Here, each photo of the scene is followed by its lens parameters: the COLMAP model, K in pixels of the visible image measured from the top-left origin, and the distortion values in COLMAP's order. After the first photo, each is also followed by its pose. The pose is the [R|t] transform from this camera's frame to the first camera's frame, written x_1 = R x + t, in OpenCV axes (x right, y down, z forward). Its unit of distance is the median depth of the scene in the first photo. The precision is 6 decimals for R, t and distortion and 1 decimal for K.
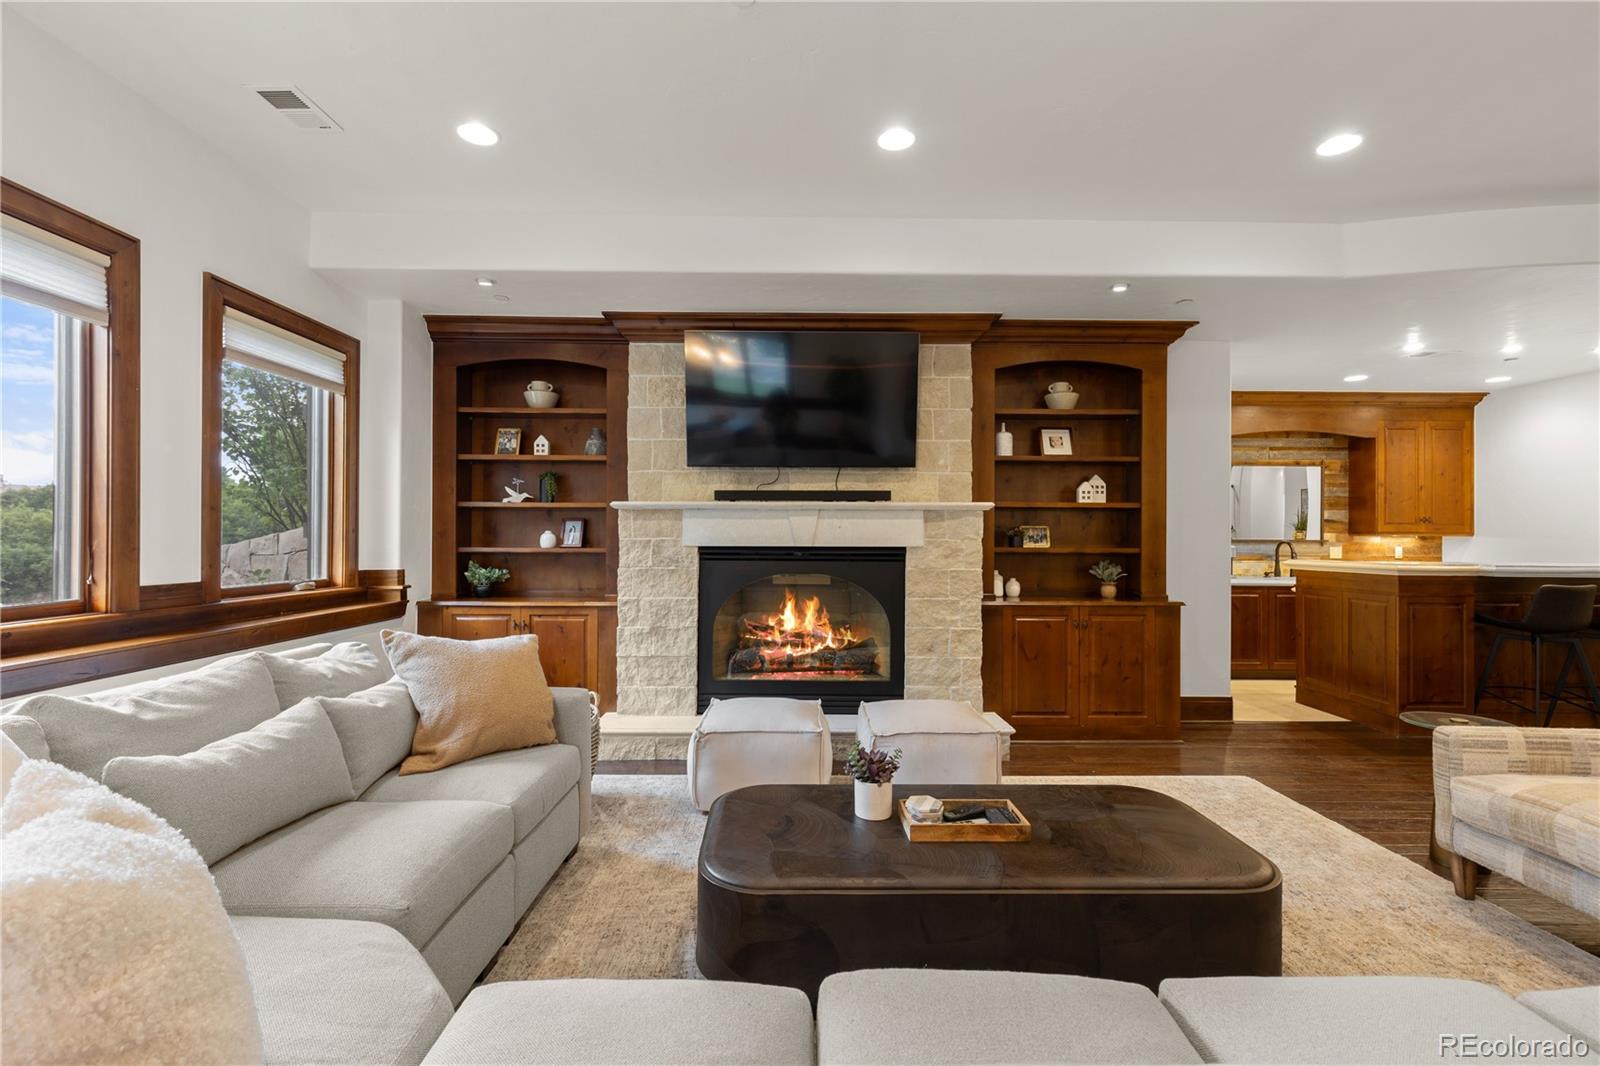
lens RADIAL K [[732.4, 0, 797.5], [0, 732.4, 541.3], [0, 0, 1]] dist [0.017678, 0.000155]
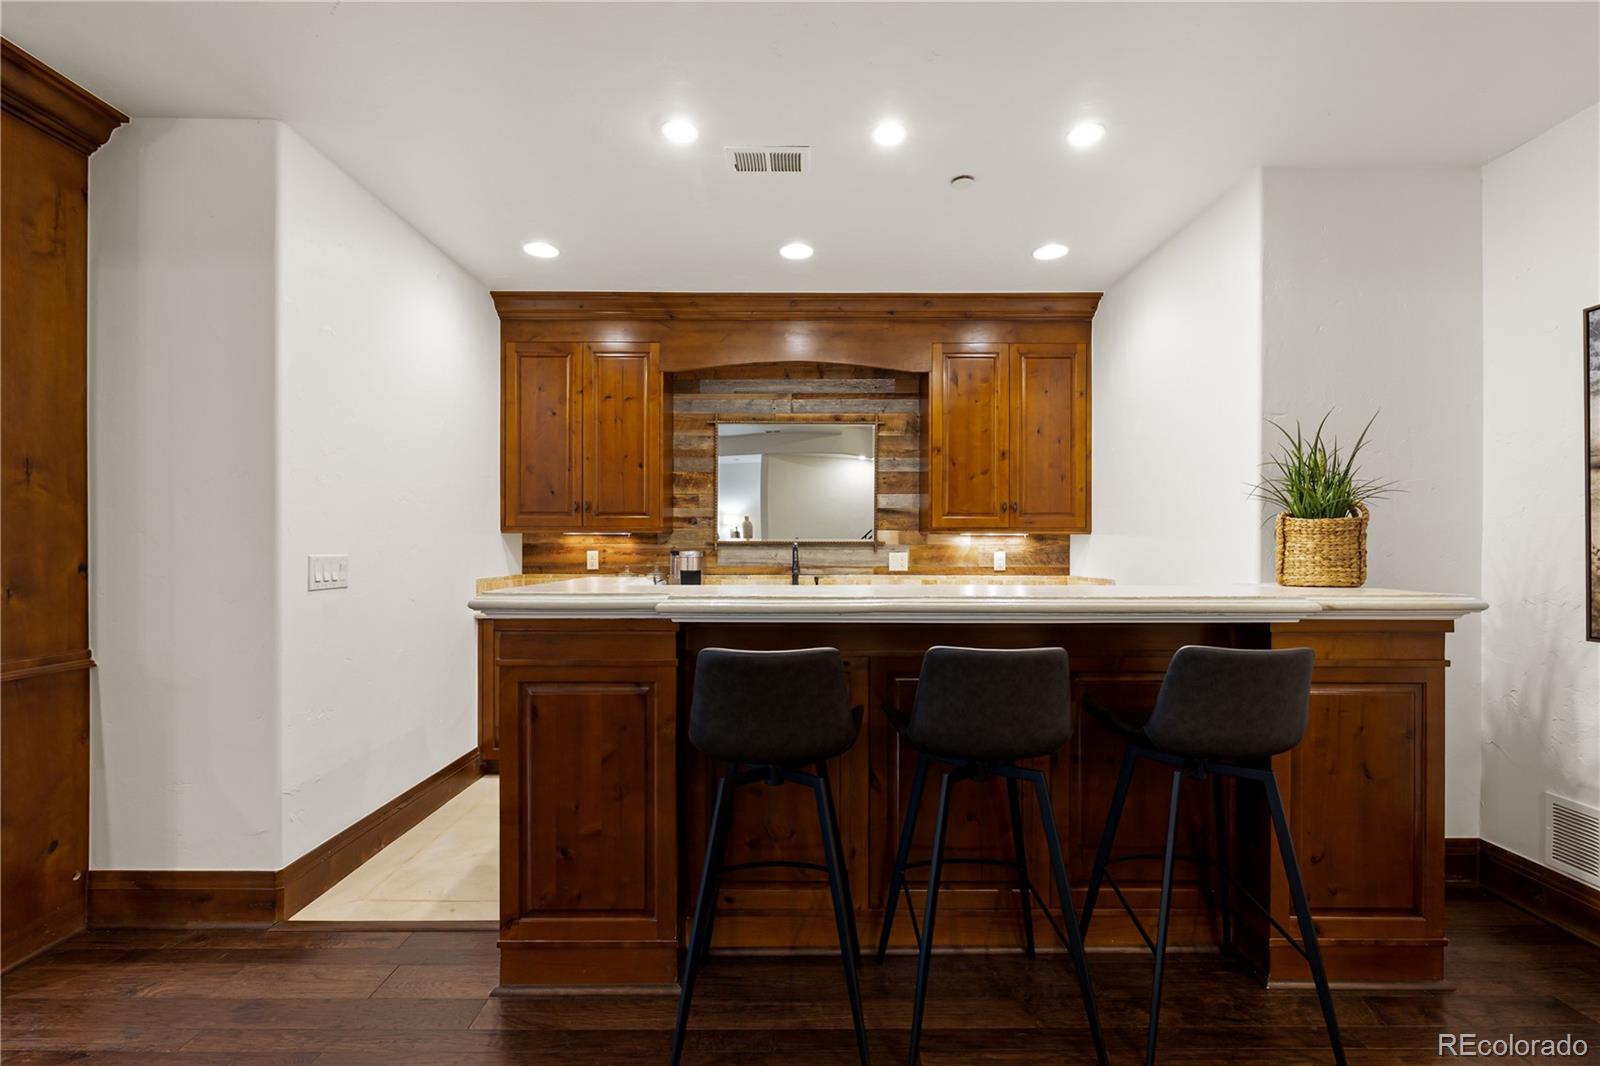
lens RADIAL K [[732.4, 0, 797.5], [0, 732.4, 541.3], [0, 0, 1]] dist [0.017678, 0.000155]
pose [[0.999526, -0.004942, -0.030396, 0.661737], [0.004640, 0.999939, -0.010010, 0.003915], [0.030444, 0.009864, 0.999488, 0.379993]]
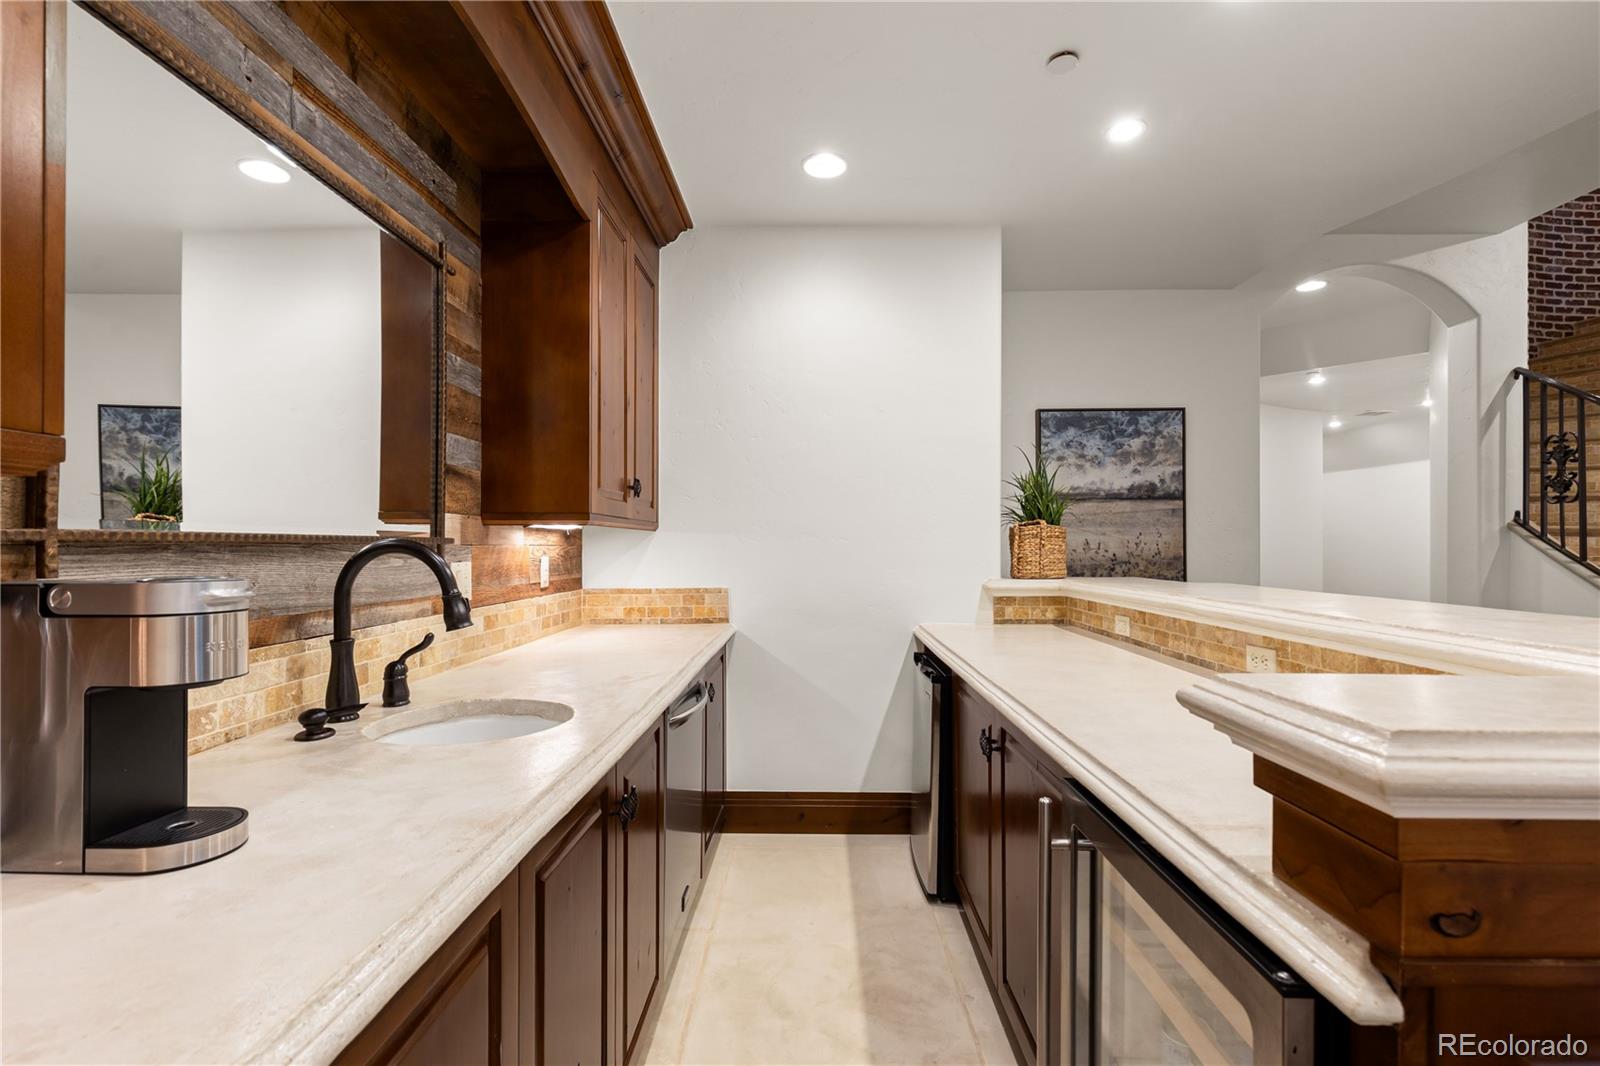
lens RADIAL K [[732.4, 0, 797.5], [0, 732.4, 541.3], [0, 0, 1]] dist [0.017678, 0.000155]
pose [[0.044244, 0.001444, 0.999020, 0.446108], [0.004588, 0.999988, -0.001649, 0.000542], [-0.999010, 0.004656, 0.044237, 0.856873]]
